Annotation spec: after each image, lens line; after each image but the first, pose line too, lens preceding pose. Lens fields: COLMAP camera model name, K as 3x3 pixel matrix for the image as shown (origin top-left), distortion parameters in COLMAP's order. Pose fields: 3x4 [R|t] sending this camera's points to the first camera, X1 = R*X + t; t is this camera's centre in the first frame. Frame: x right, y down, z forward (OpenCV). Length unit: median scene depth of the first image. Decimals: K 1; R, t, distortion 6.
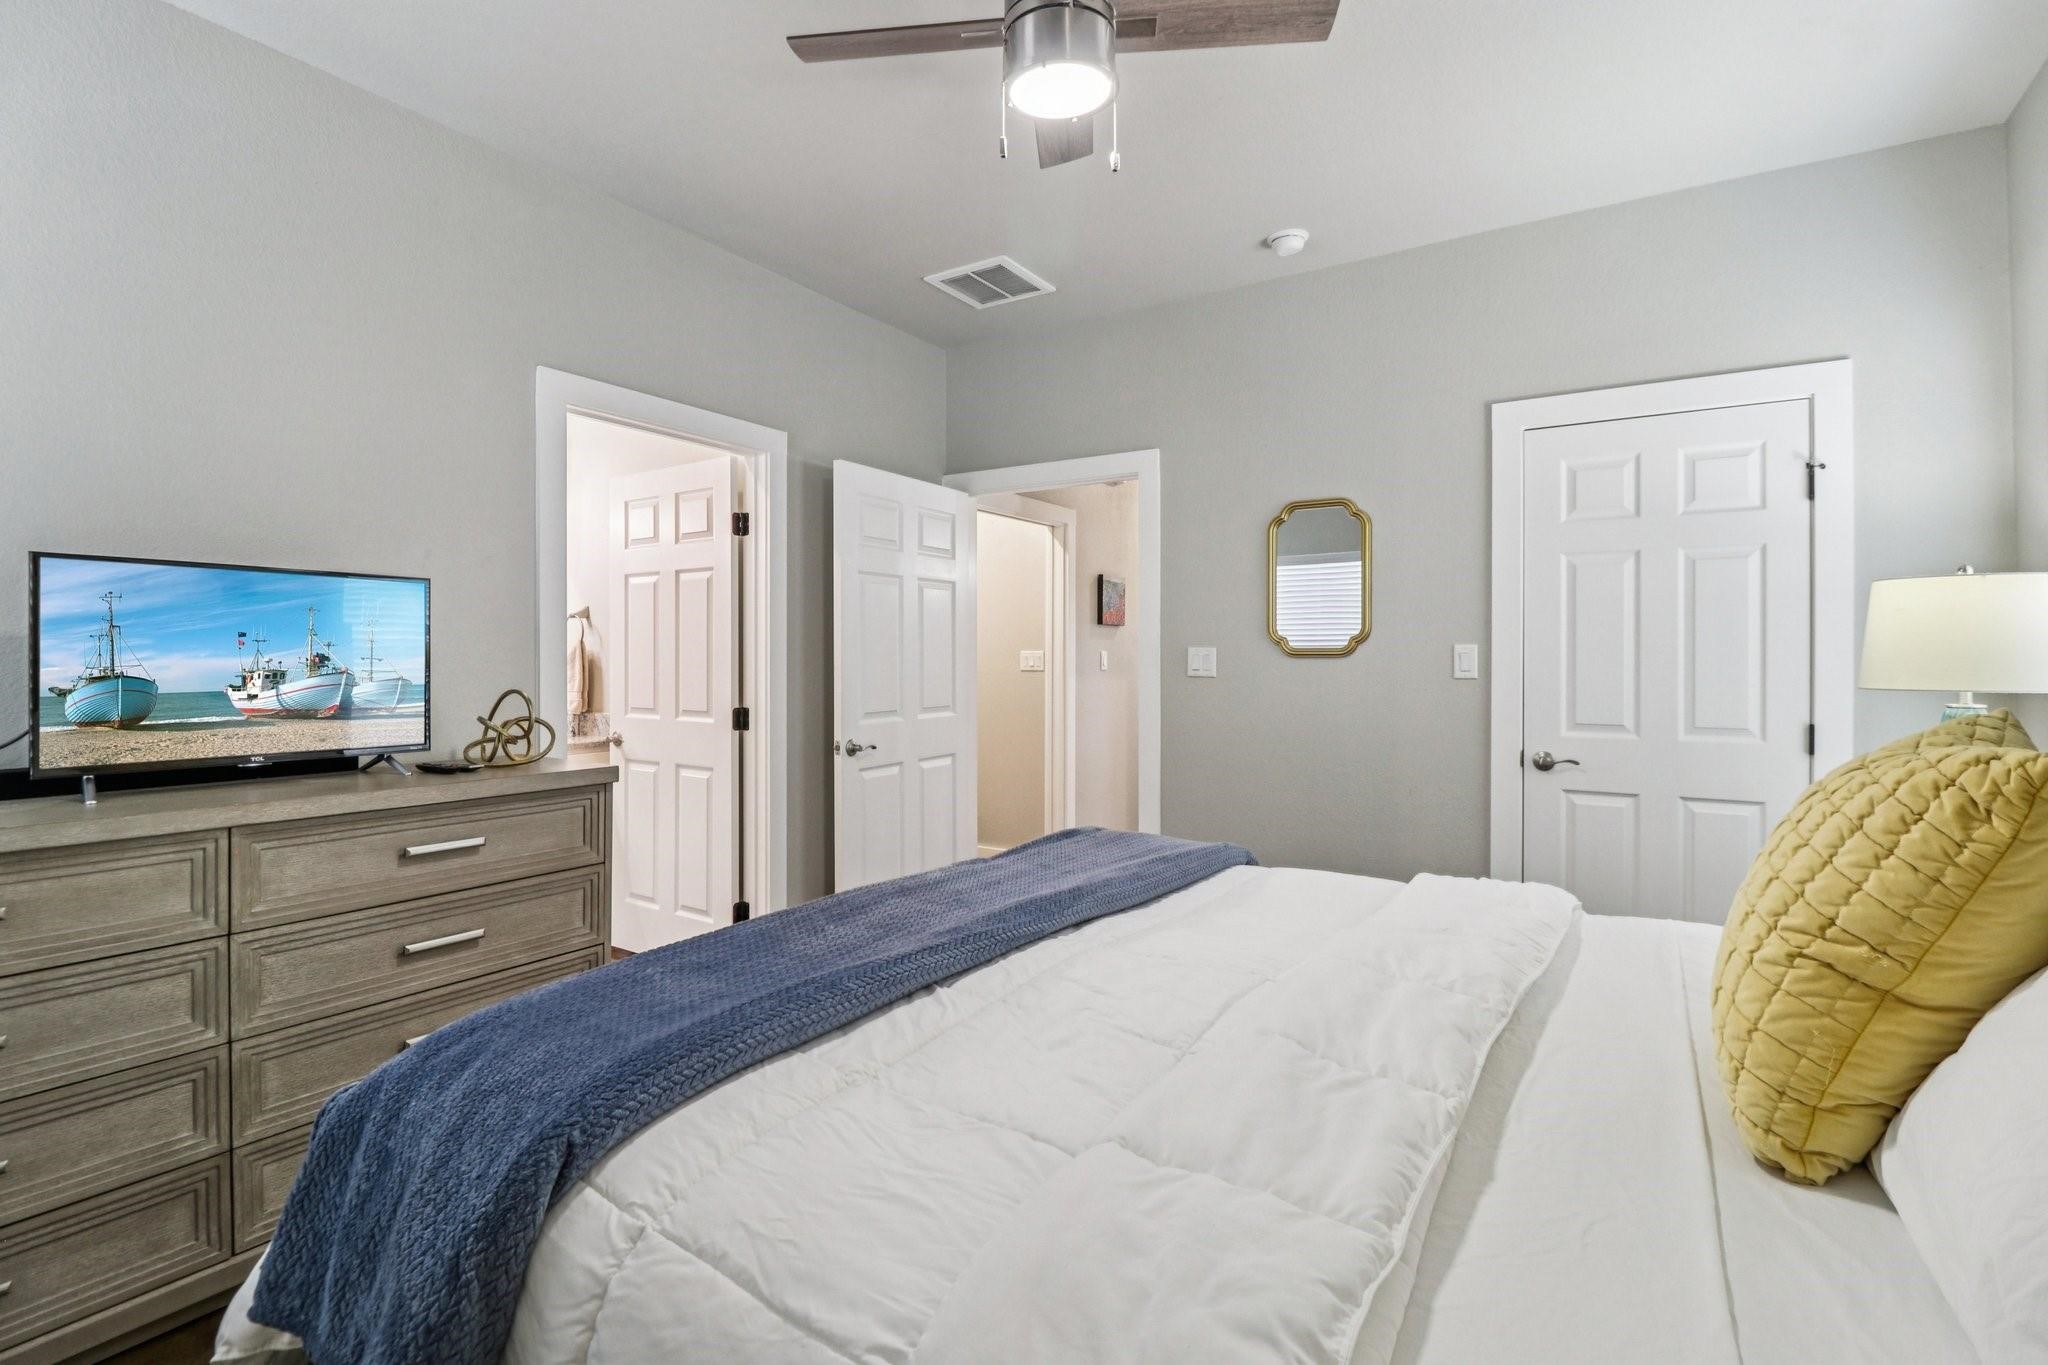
lens RADIAL K [[960.8, 0, 1018.4], [0, 960.8, 672.1], [0, 0, 1]] dist [0.005549, -0.000535]
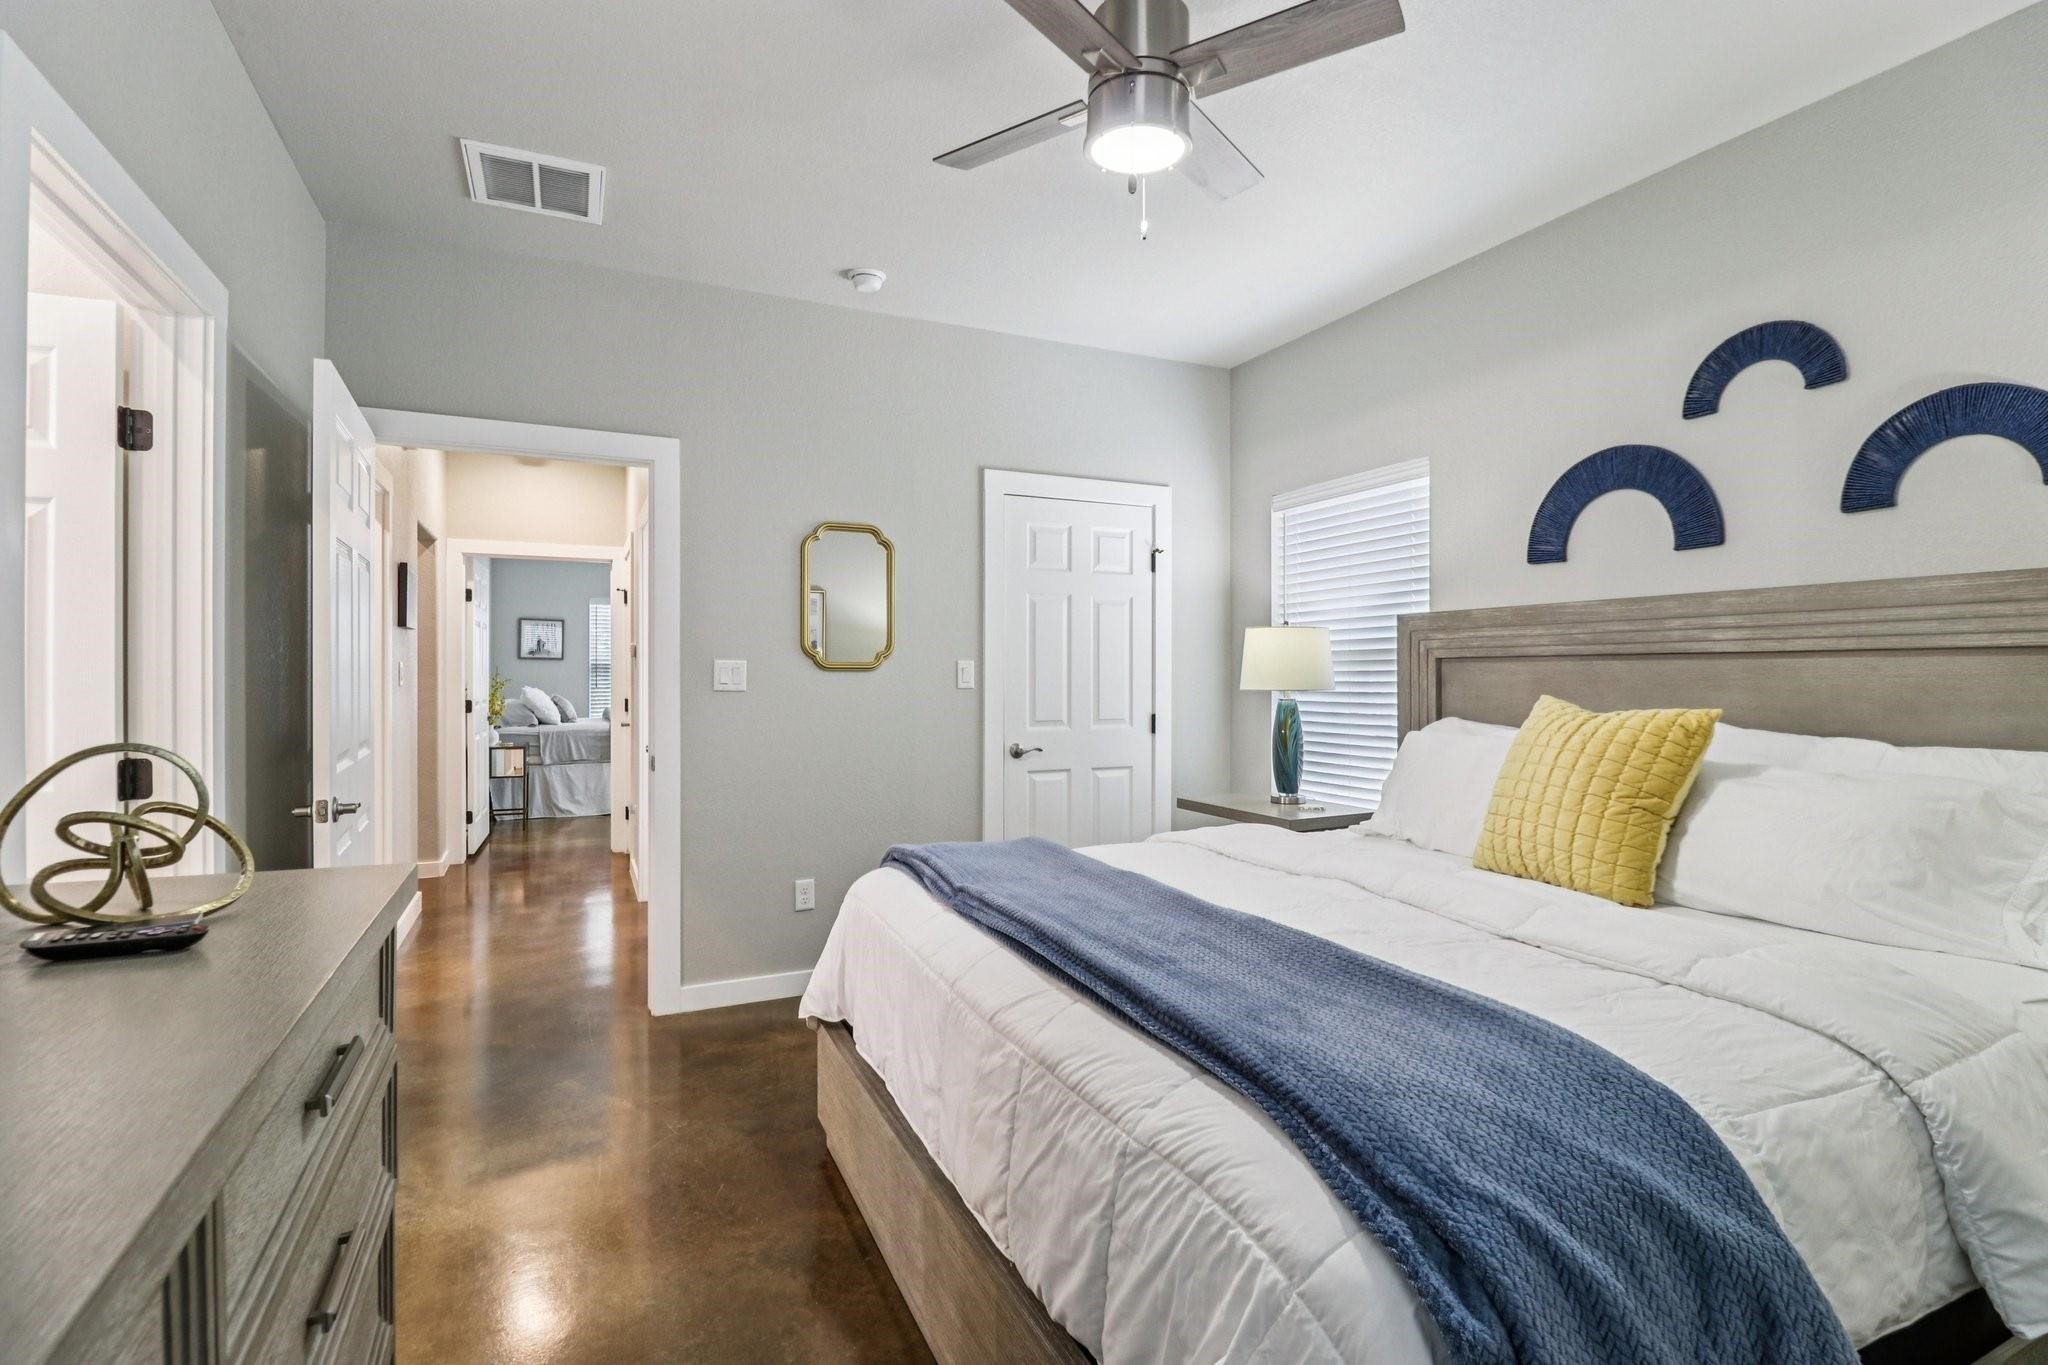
lens RADIAL K [[960.8, 0, 1008.6], [0, 960.8, 680.6], [0, 0, 1]] dist [0.005549, -0.000535]
pose [[0.535157, -0.007217, 0.844722, -0.547197], [0.010803, 0.999940, 0.001699, -0.004748], [-0.844683, 0.008217, 0.535203, 0.309249]]
